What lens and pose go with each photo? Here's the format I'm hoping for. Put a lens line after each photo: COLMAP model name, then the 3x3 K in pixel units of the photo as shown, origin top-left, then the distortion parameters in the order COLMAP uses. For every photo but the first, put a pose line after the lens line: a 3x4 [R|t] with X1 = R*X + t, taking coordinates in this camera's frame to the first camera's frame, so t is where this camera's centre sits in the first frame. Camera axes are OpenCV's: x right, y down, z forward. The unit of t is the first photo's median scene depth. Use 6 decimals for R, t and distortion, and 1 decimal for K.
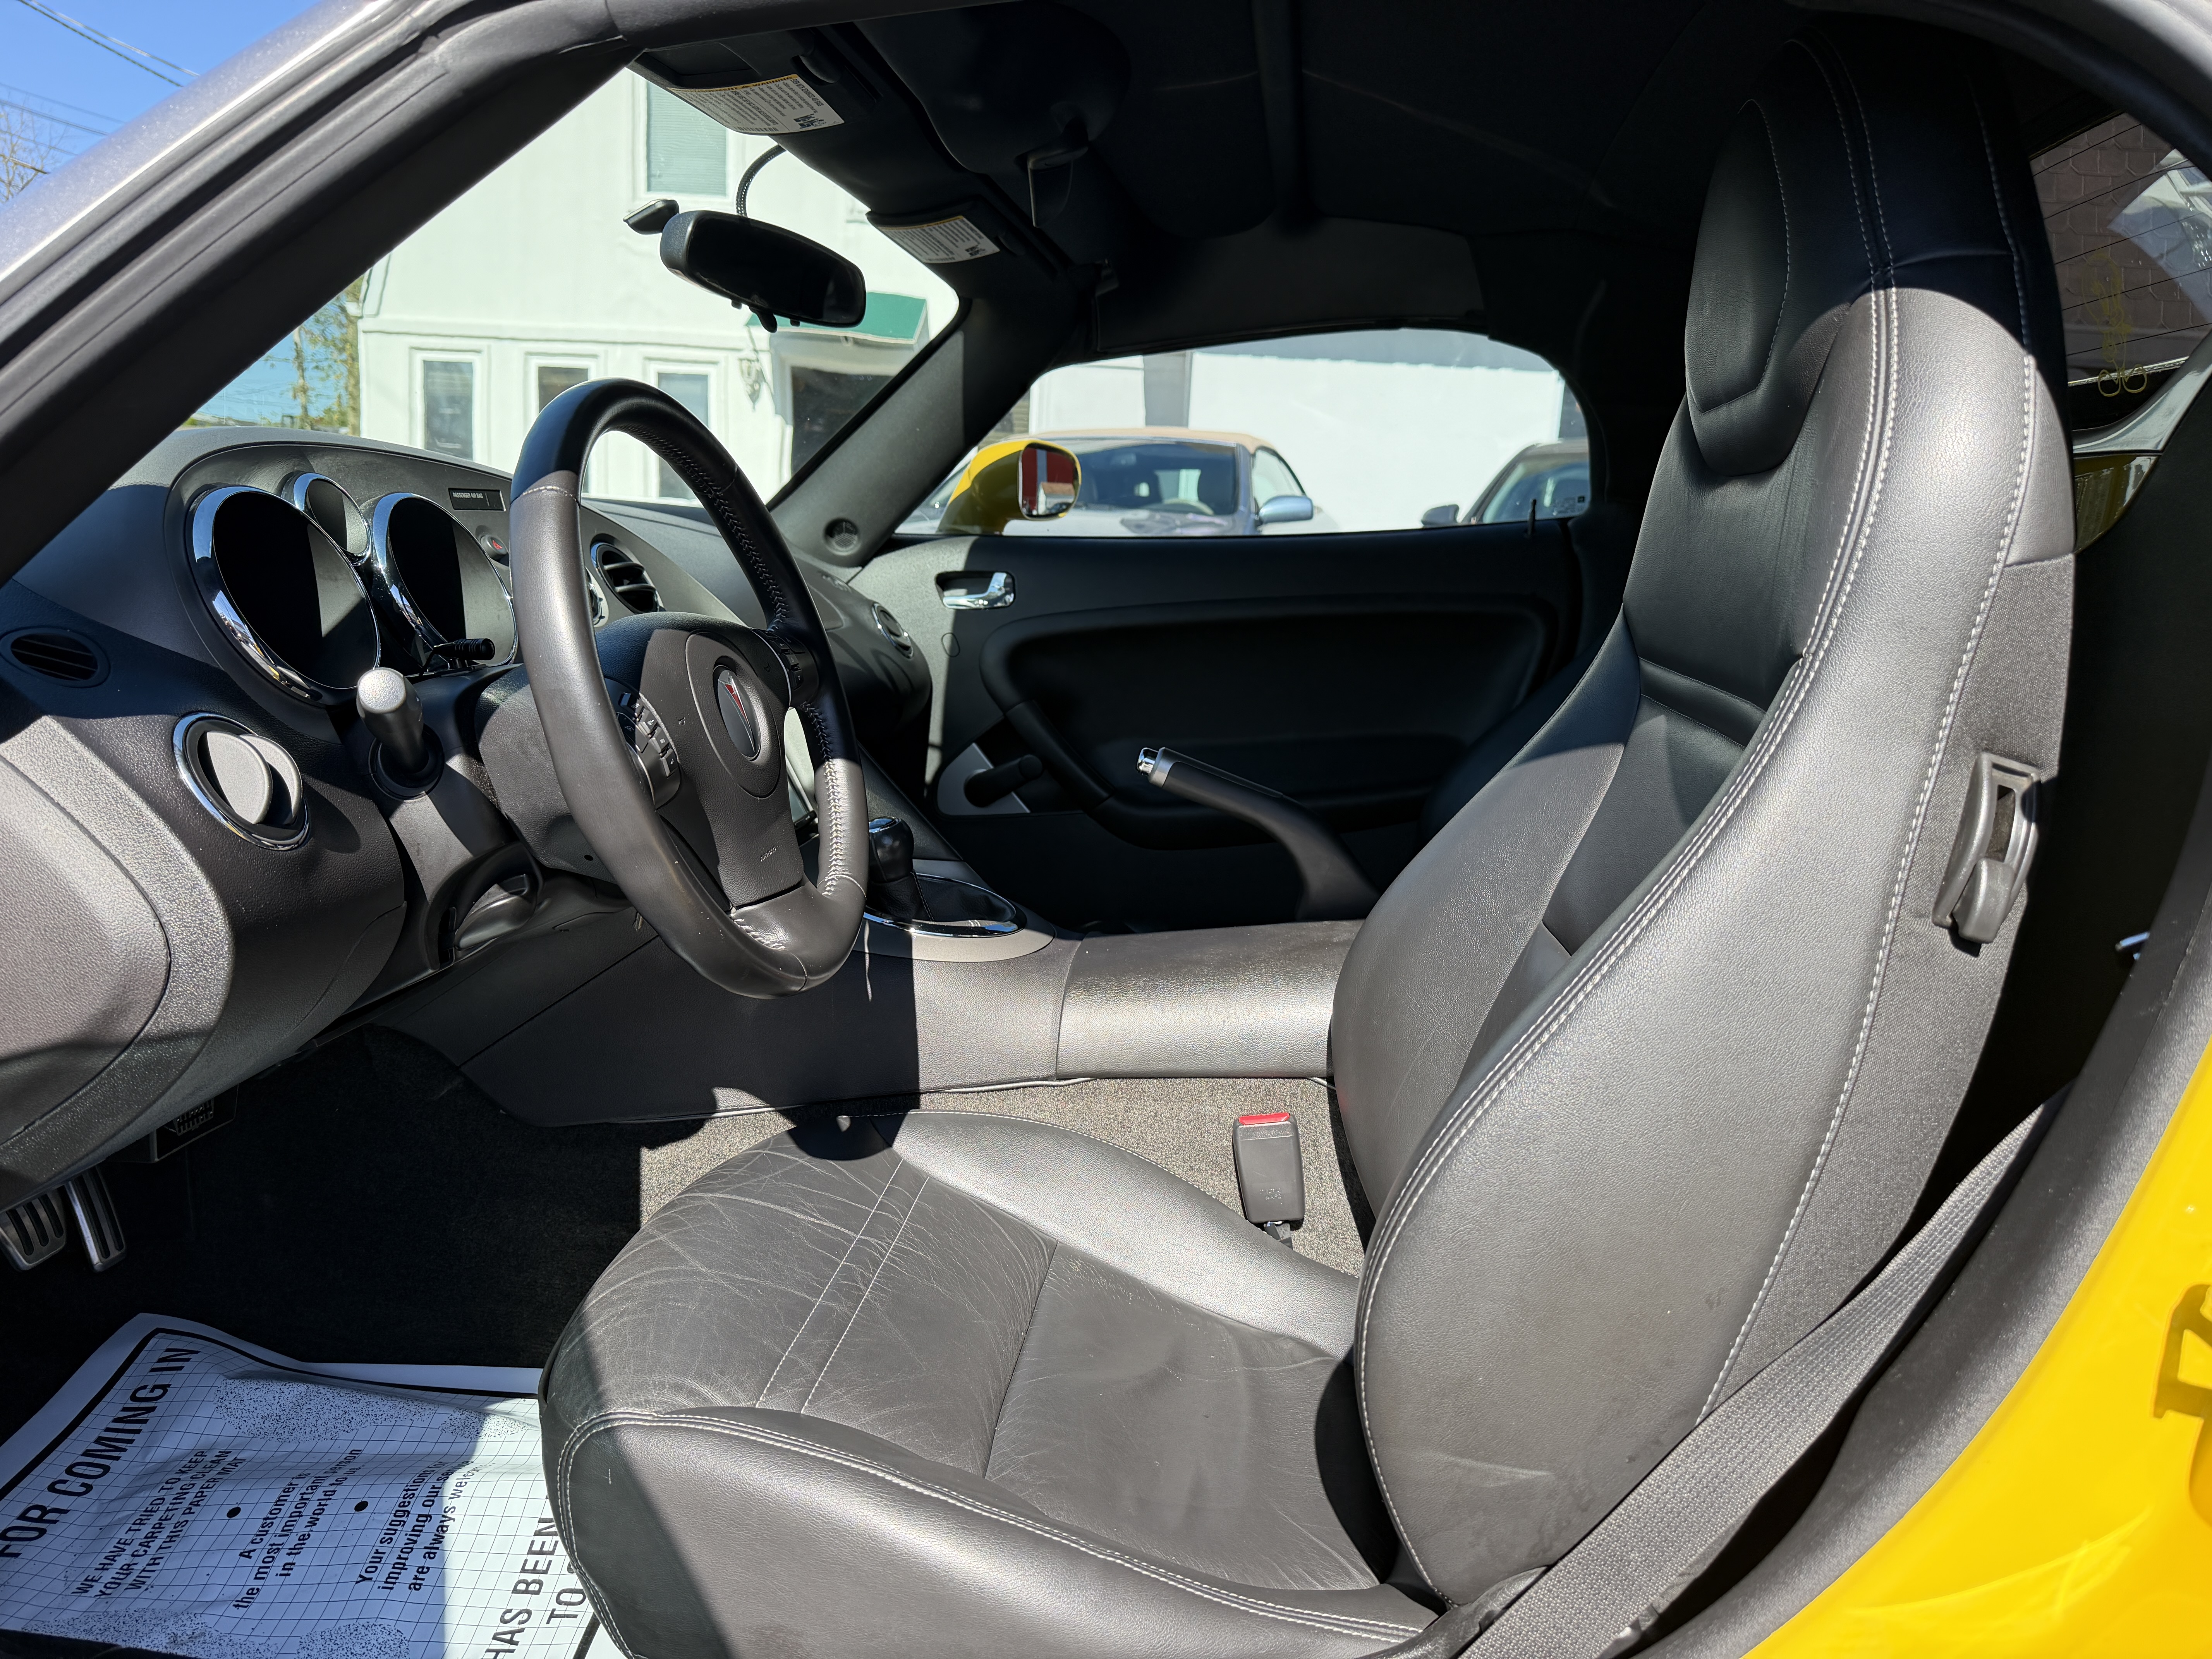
lens RADIAL K [[1570.5, 0, 1098.5], [0, 1570.5, 817.8], [0, 0, 1]] dist [0.042659, -0.059902]
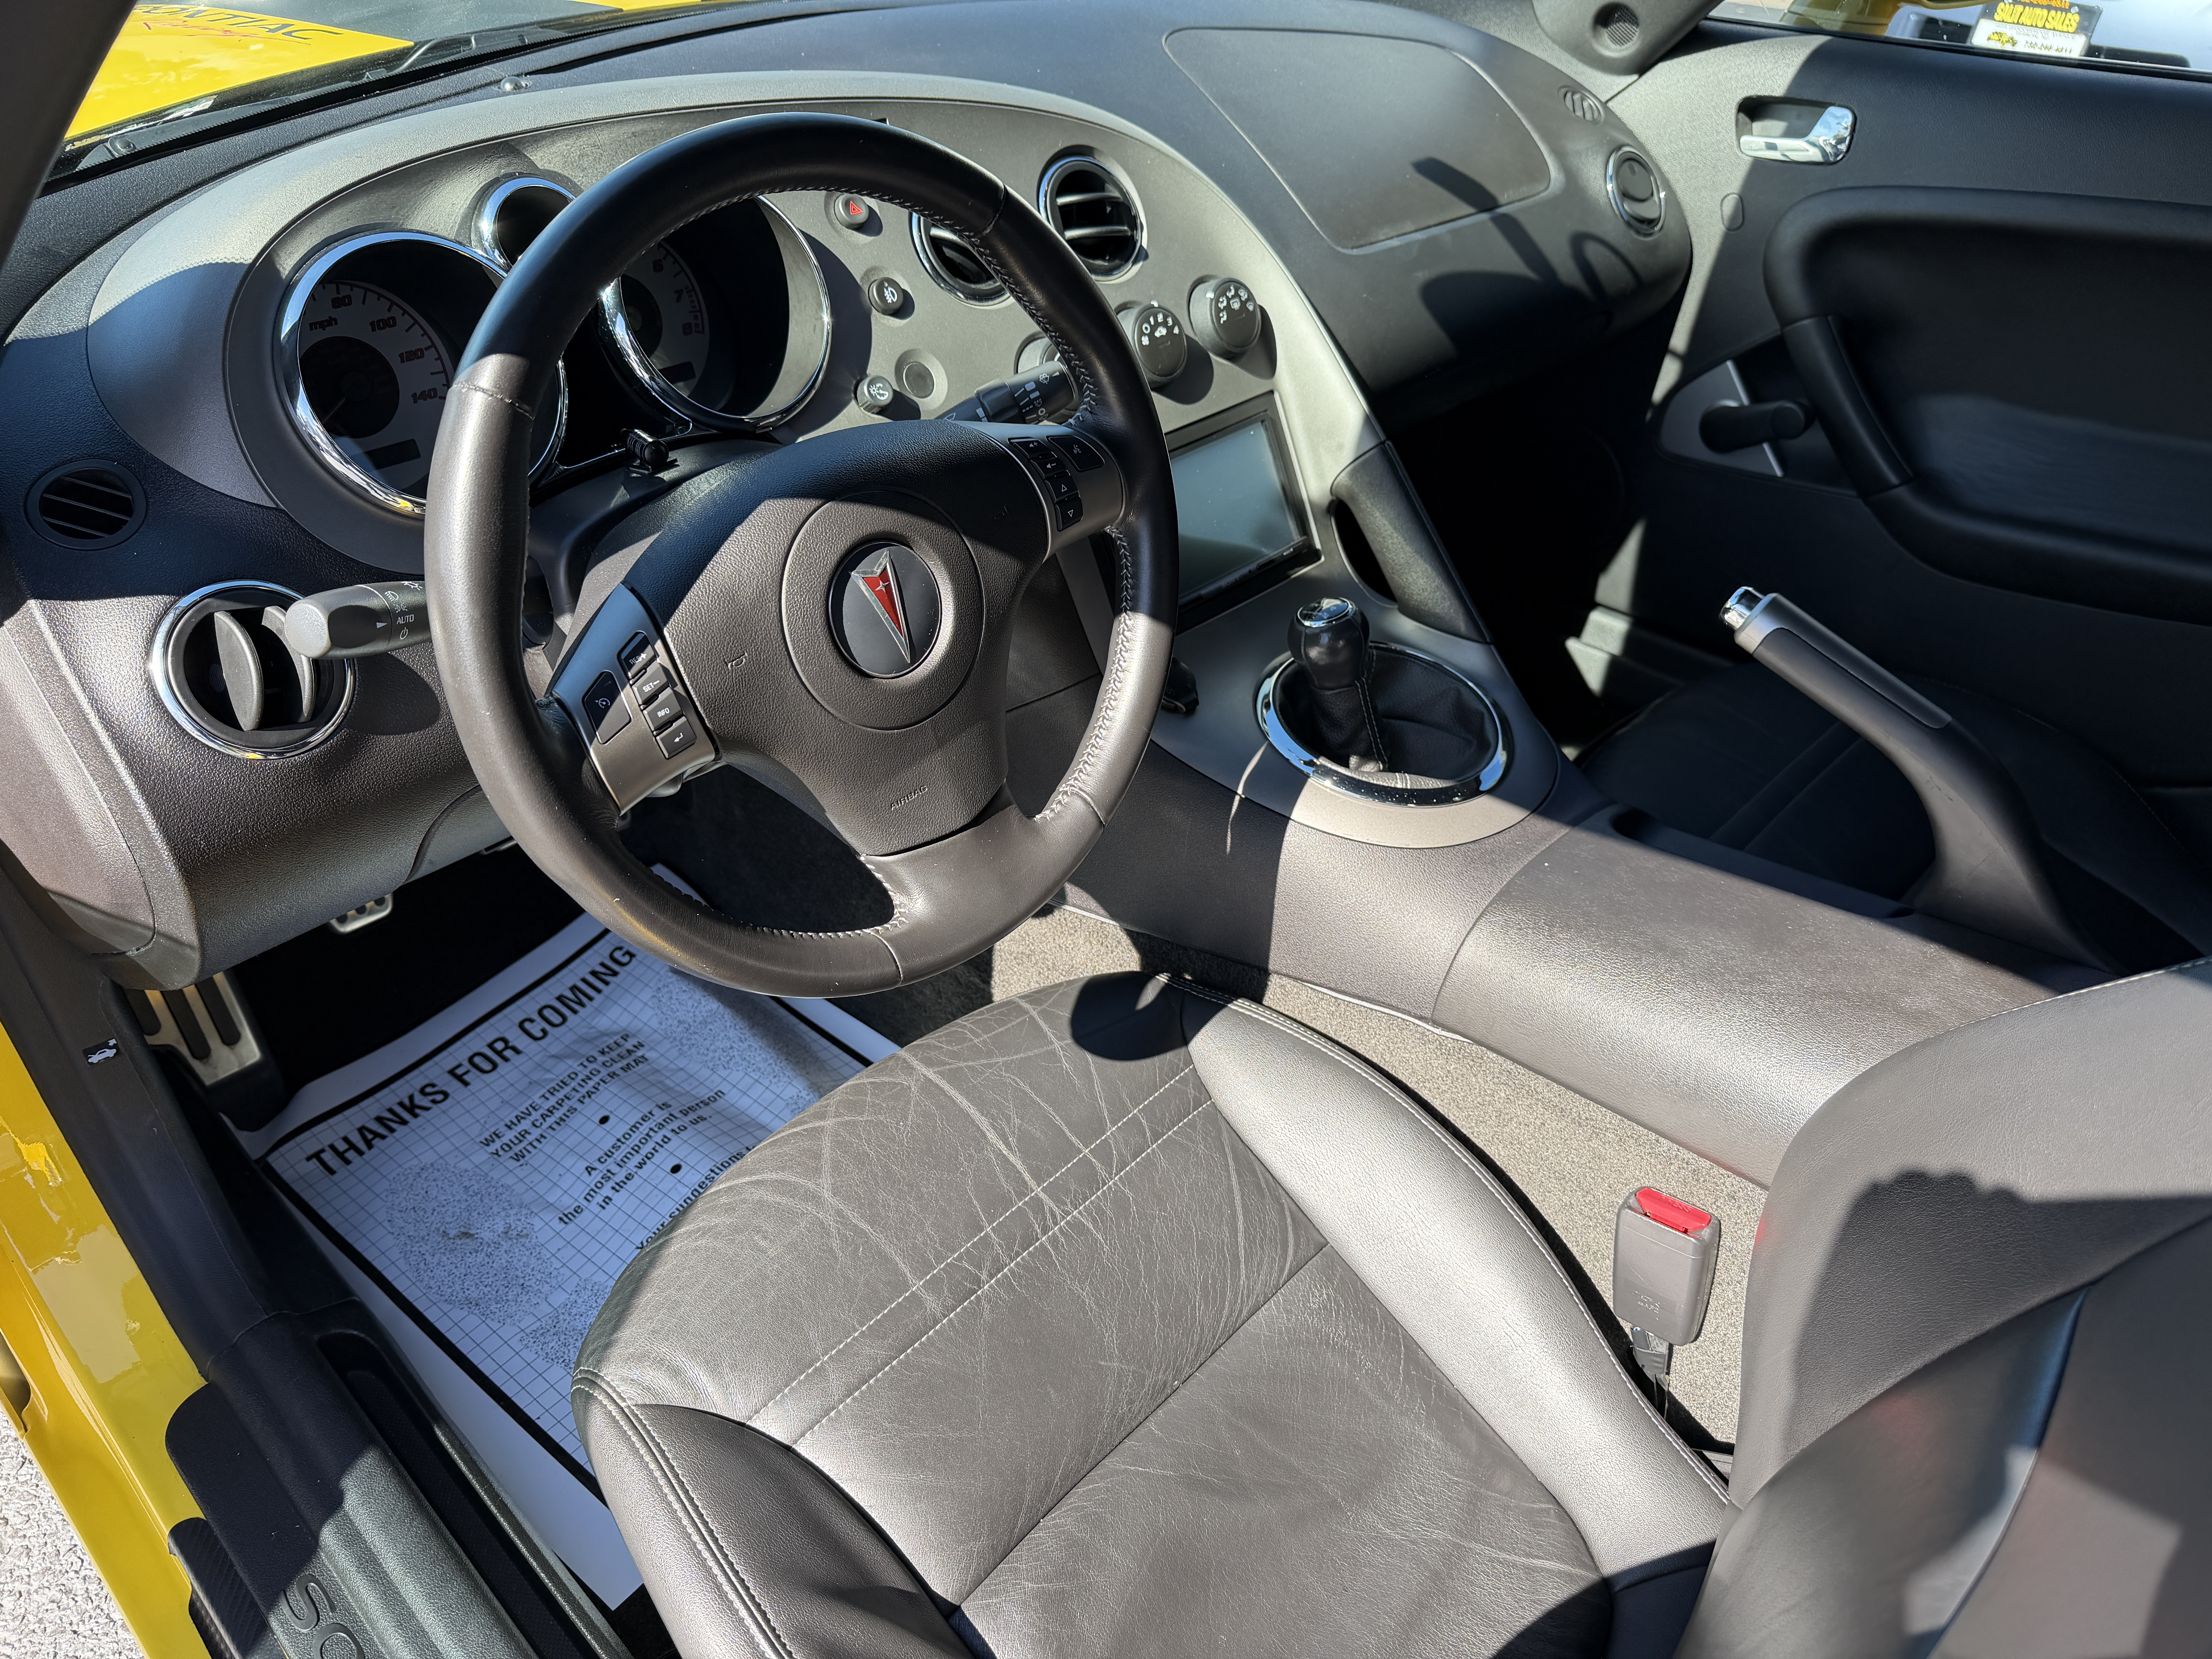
lens RADIAL K [[1570.5, 0, 1098.5], [0, 1570.5, 817.8], [0, 0, 1]] dist [0.042659, -0.059902]
pose [[0.799601, 0.334860, -0.498505, 0.194010], [-0.098859, 0.892179, 0.440731, -0.246622], [0.592339, -0.303127, 0.746491, 0.381333]]
